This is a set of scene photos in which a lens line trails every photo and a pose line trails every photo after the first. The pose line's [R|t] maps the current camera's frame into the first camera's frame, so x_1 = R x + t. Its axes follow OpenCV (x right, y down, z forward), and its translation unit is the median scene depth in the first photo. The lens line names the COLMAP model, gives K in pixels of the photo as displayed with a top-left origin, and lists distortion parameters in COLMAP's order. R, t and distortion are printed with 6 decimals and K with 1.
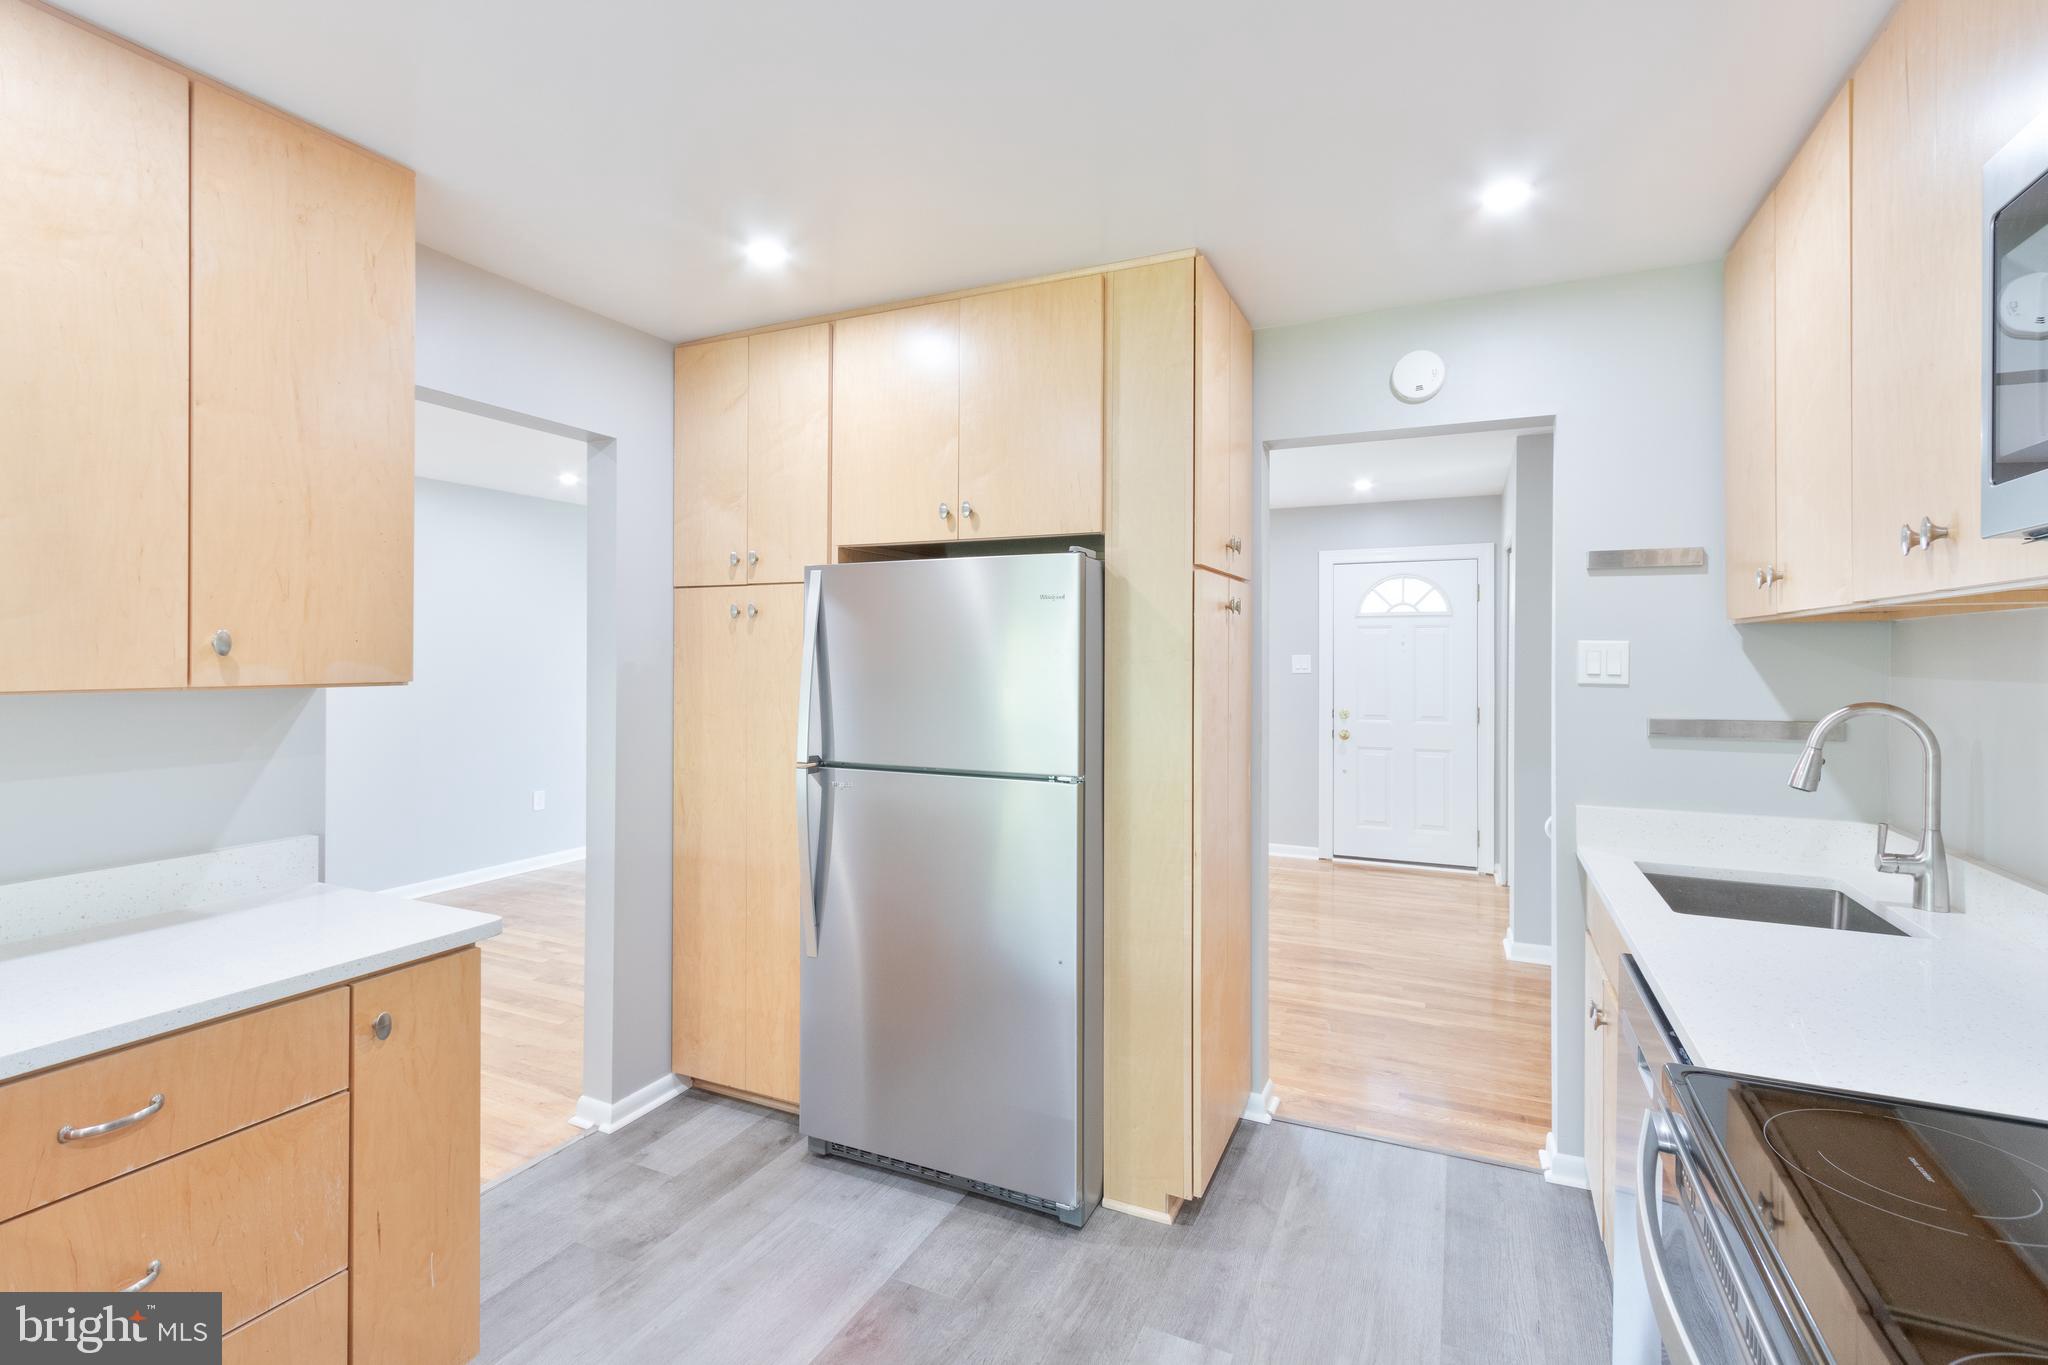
lens RADIAL K [[935.7, 0, 1024.4], [0, 935.7, 651.2], [0, 0, 1]] dist [0.004192, -0.001726]
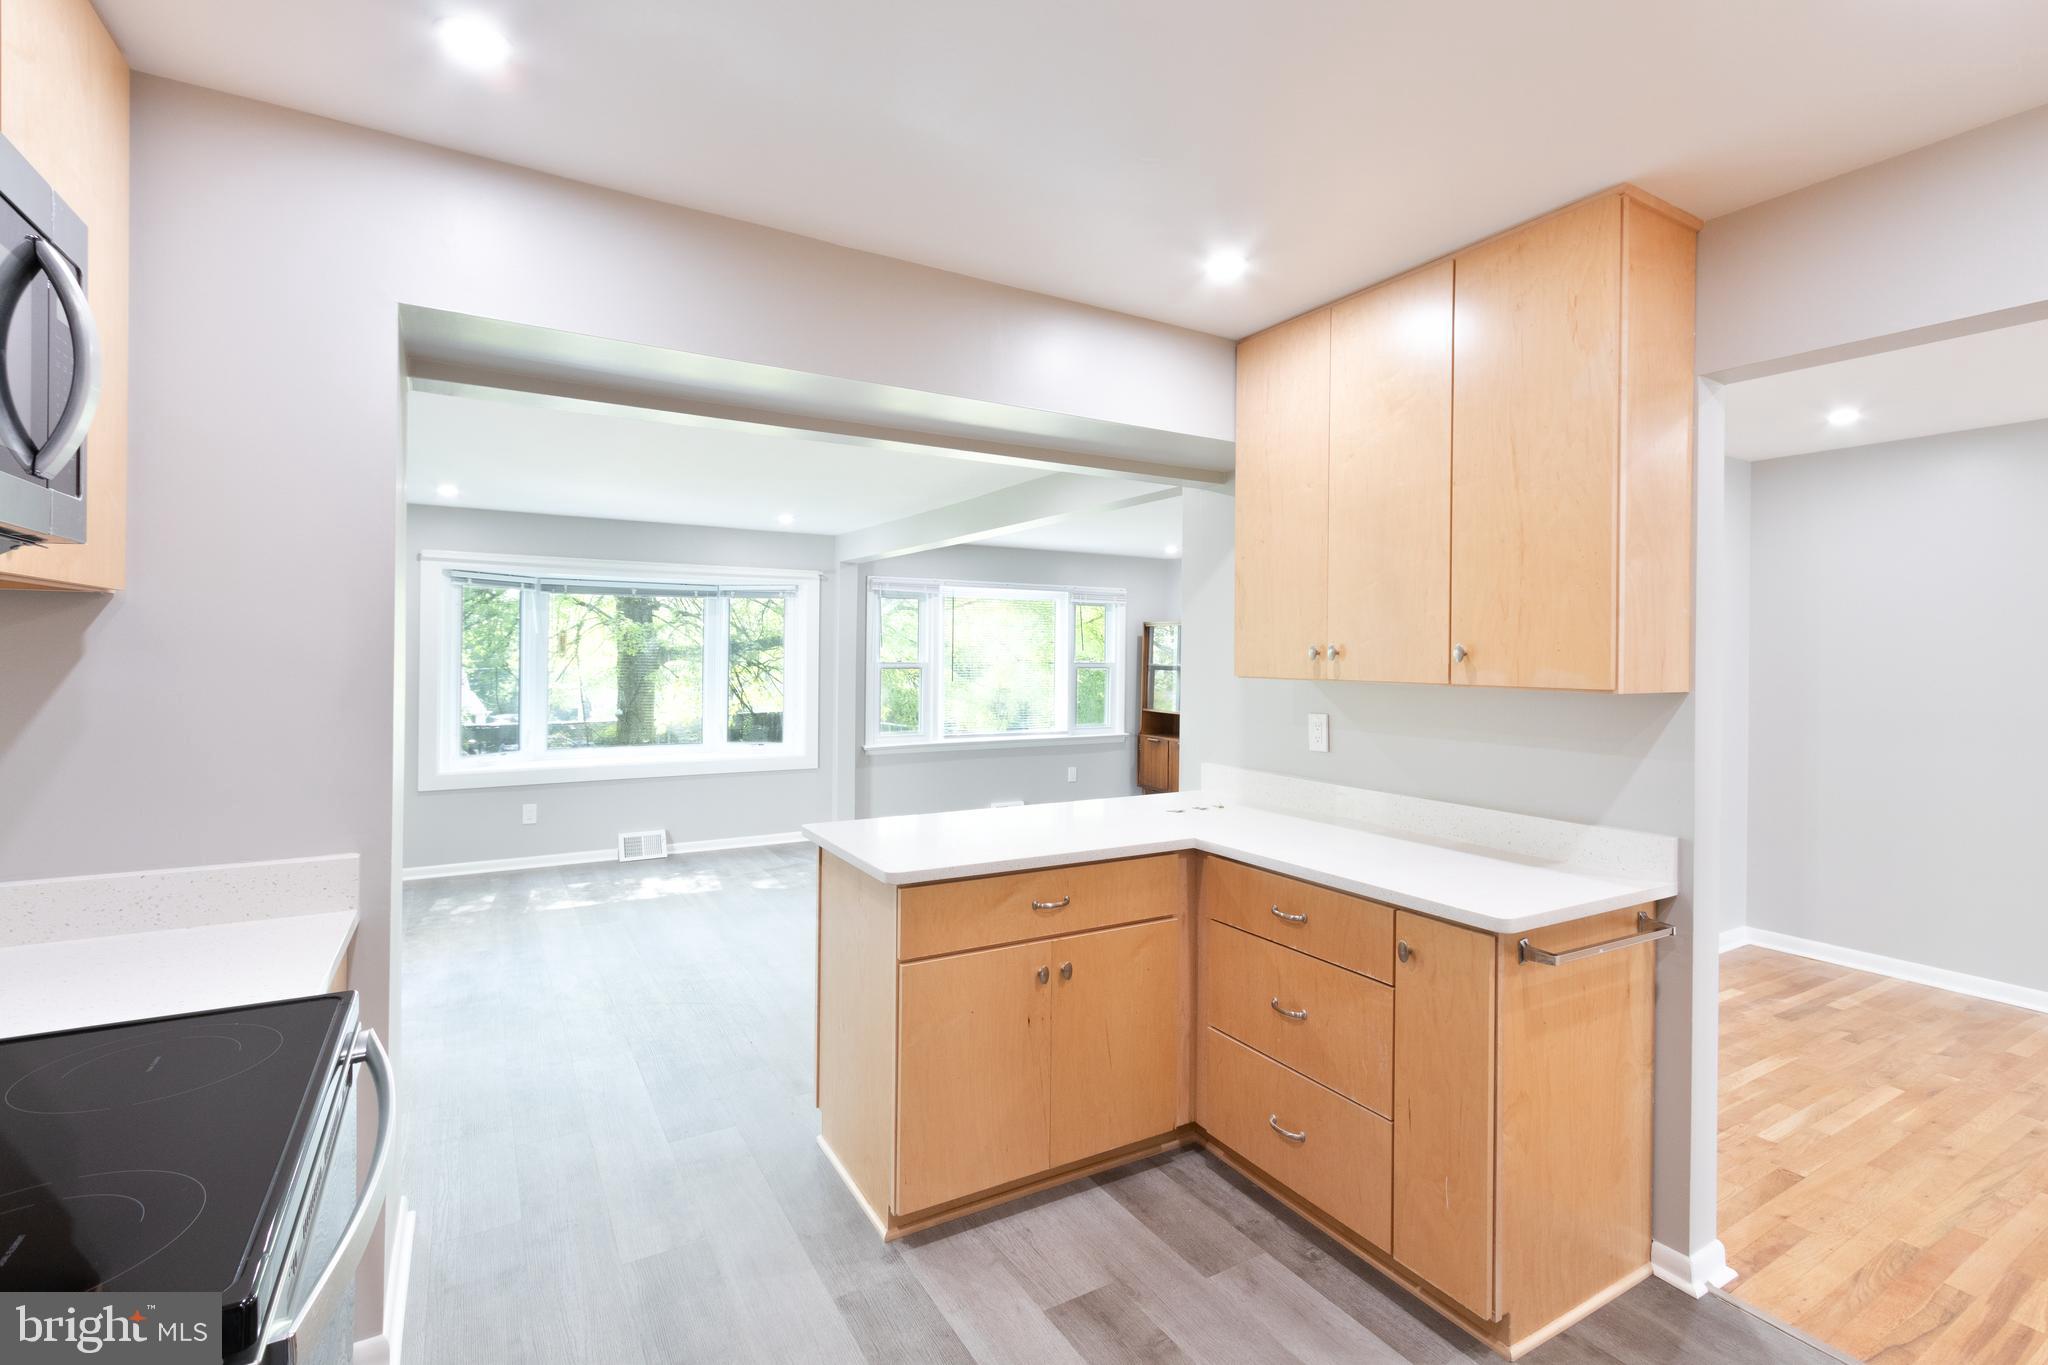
lens RADIAL K [[935.7, 0, 1024.4], [0, 935.7, 651.2], [0, 0, 1]] dist [0.004192, -0.001726]
pose [[-0.565056, -0.011251, -0.824976, 0.428053], [-0.011534, 0.999917, -0.005736, 0.002574], [0.824972, 0.006274, -0.565139, 0.832494]]
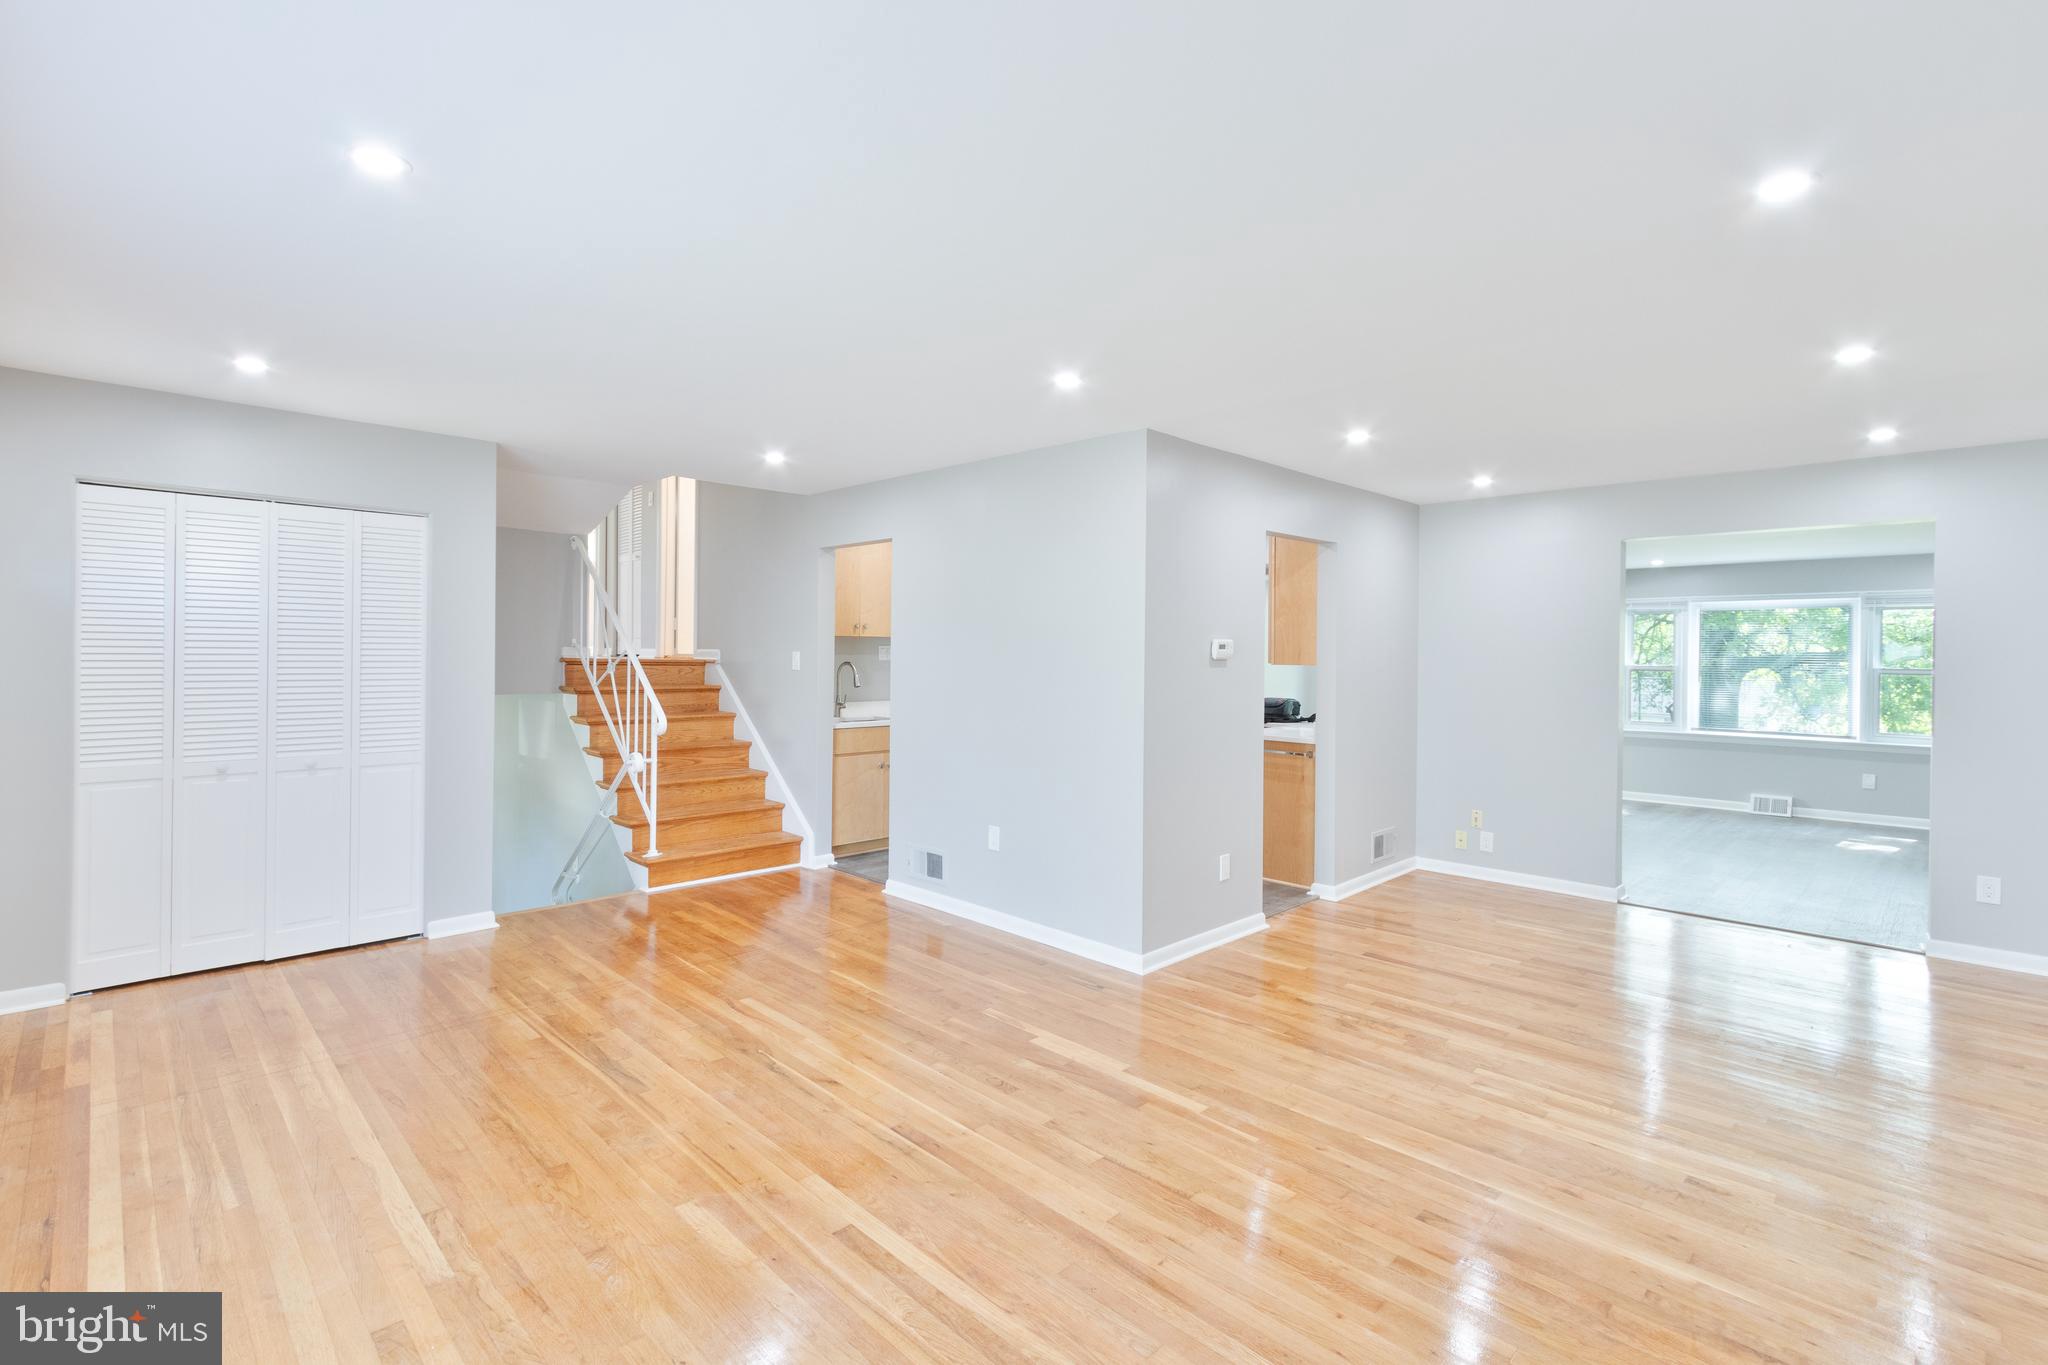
lens RADIAL K [[935.7, 0, 1024.4], [0, 935.7, 651.2], [0, 0, 1]] dist [0.004192, -0.001726]
pose [[-0.939031, -0.014679, 0.343520, -0.746678], [-0.015206, 0.999884, 0.001160, 0.002617], [-0.343497, -0.004134, -0.939145, 3.199947]]
